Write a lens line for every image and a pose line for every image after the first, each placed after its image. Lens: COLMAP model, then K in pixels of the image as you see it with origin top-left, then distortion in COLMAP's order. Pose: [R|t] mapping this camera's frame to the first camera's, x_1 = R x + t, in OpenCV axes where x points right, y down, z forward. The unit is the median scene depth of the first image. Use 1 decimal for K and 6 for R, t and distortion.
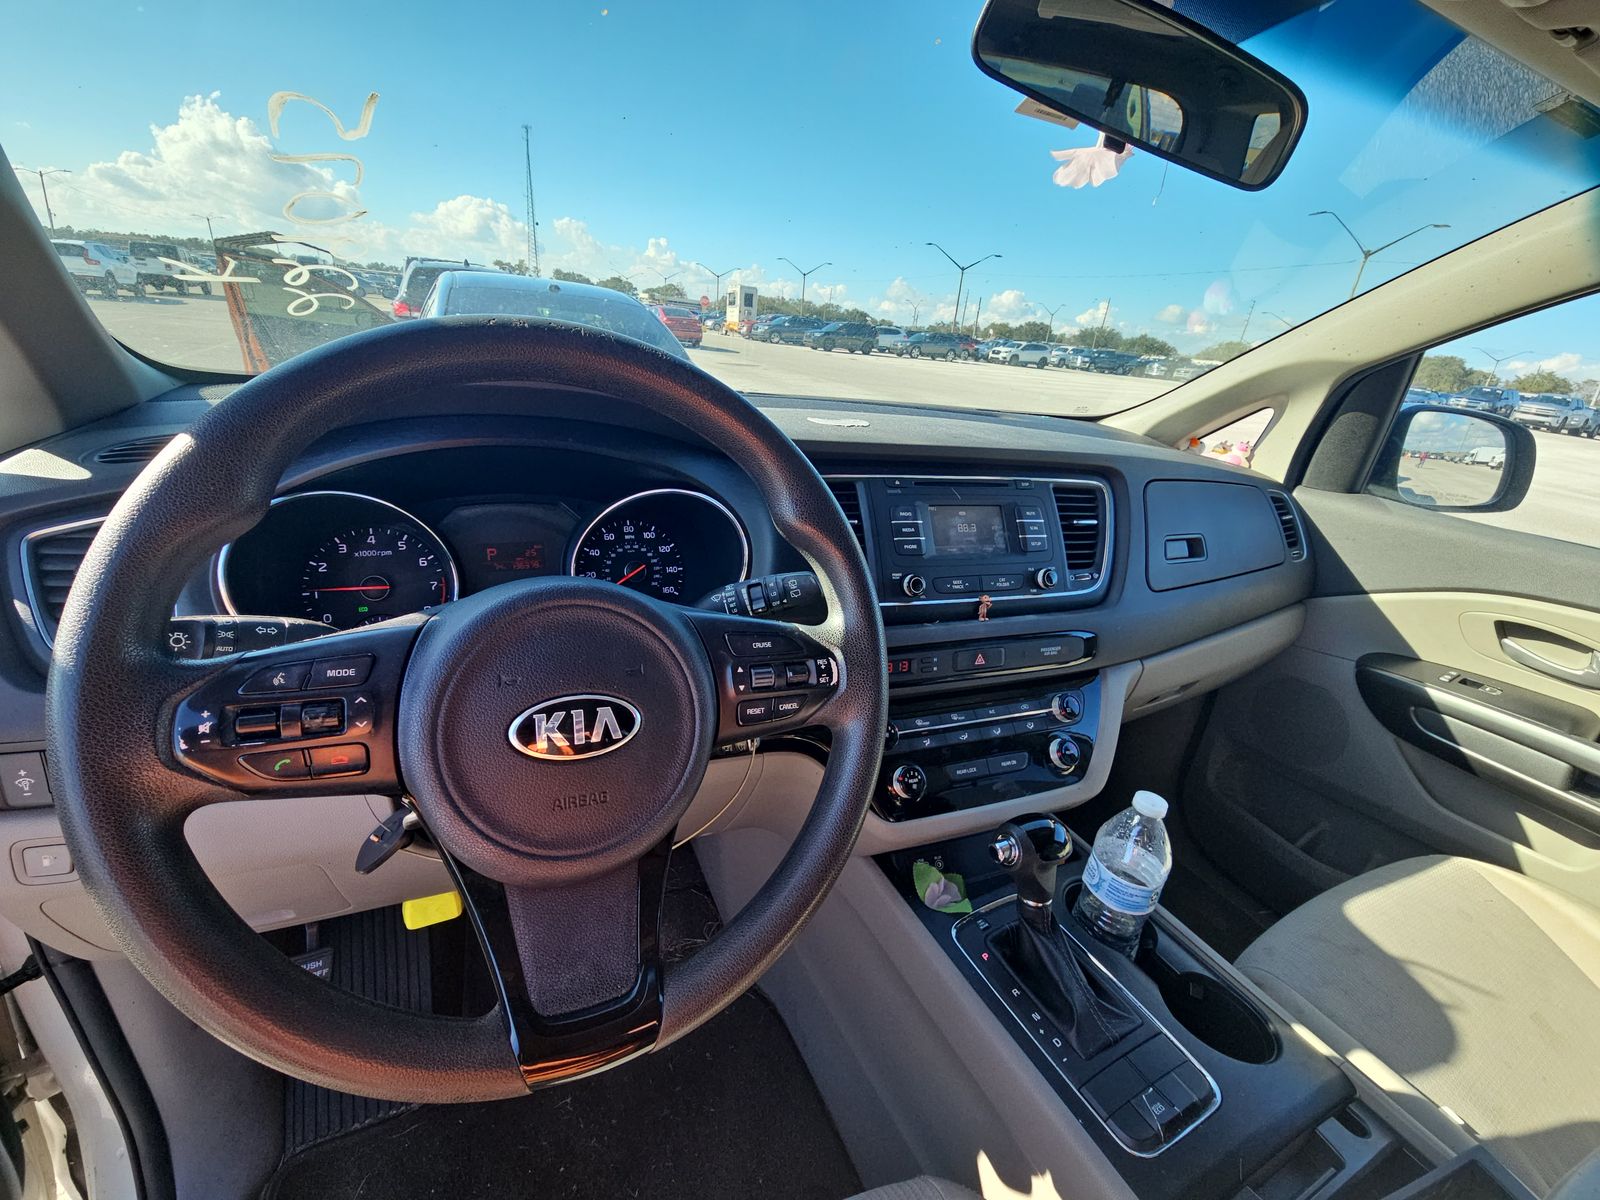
lens RADIAL K [[651.6, 0, 794.0], [0, 651.6, 606.0], [0, 0, 1]] dist [0.009334, -0.006585]
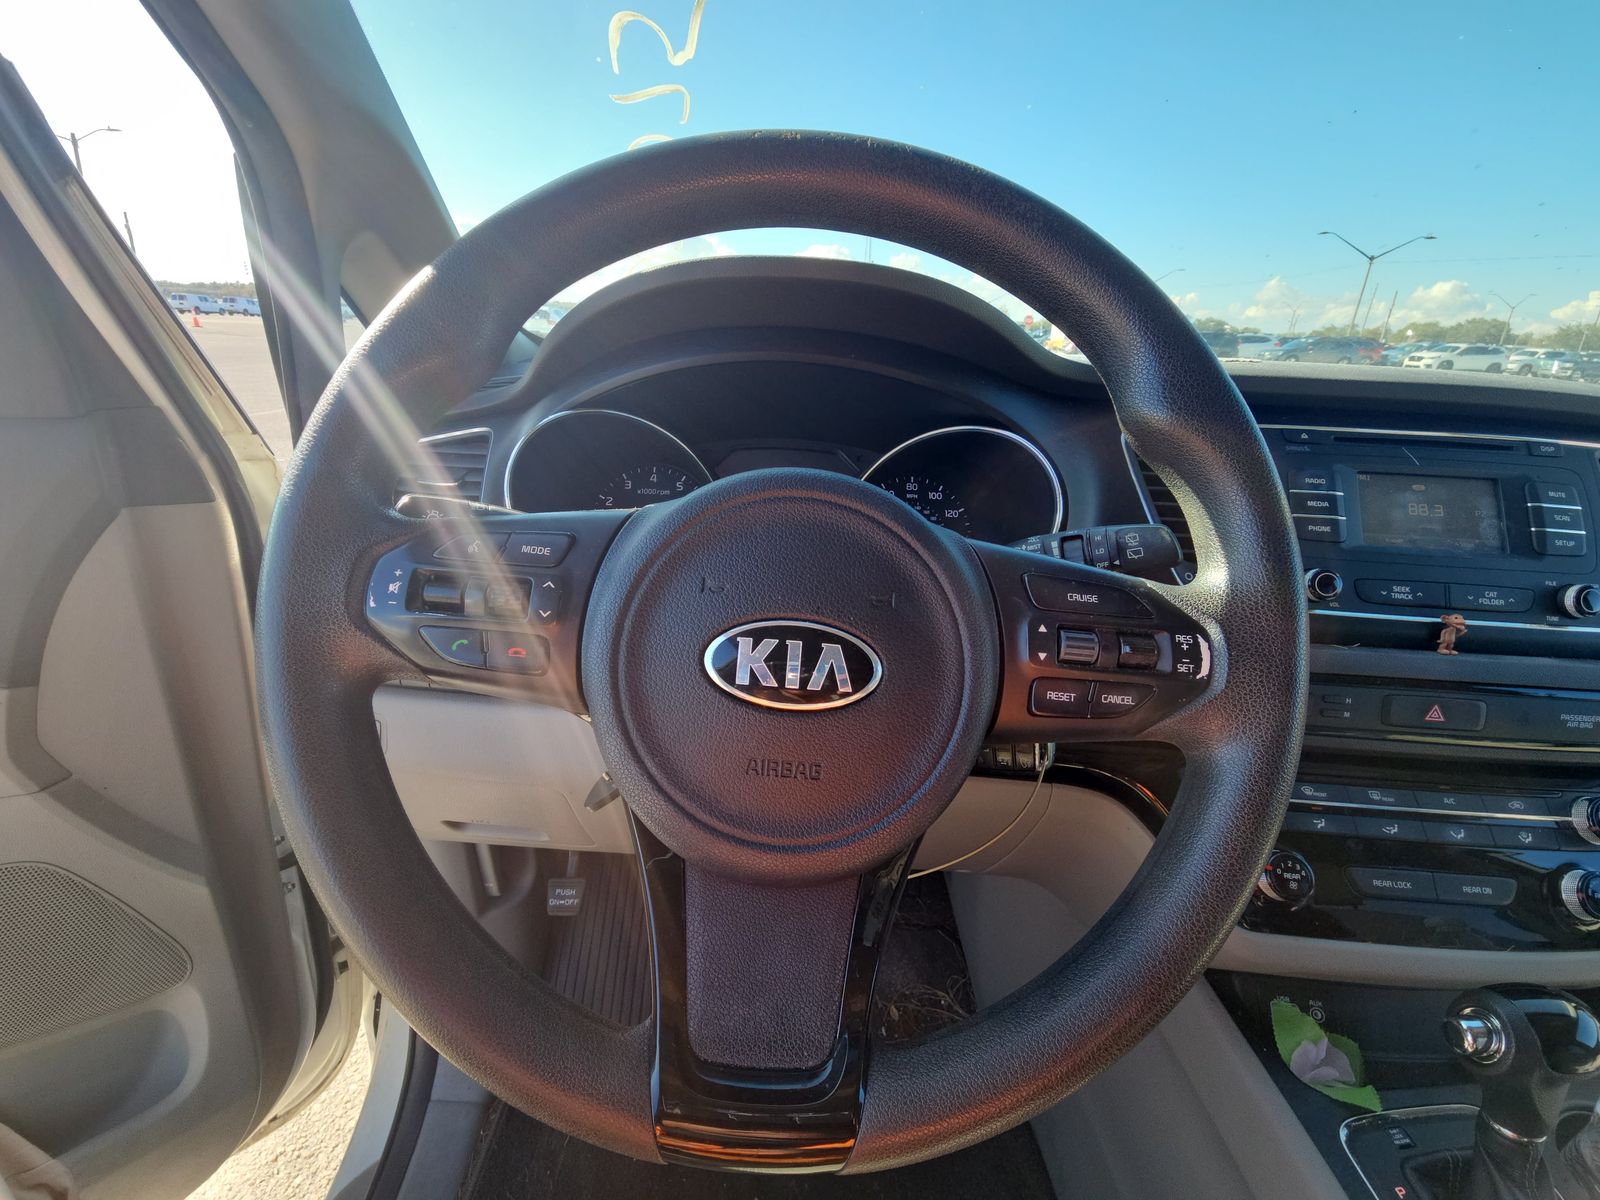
lens RADIAL K [[651.6, 0, 794.0], [0, 651.6, 606.0], [0, 0, 1]] dist [0.009334, -0.006585]
pose [[0.901703, 0.102830, -0.419950, -0.024403], [-0.118797, 0.992847, -0.011965, 0.078243], [0.415716, 0.060677, 0.907468, 0.213069]]
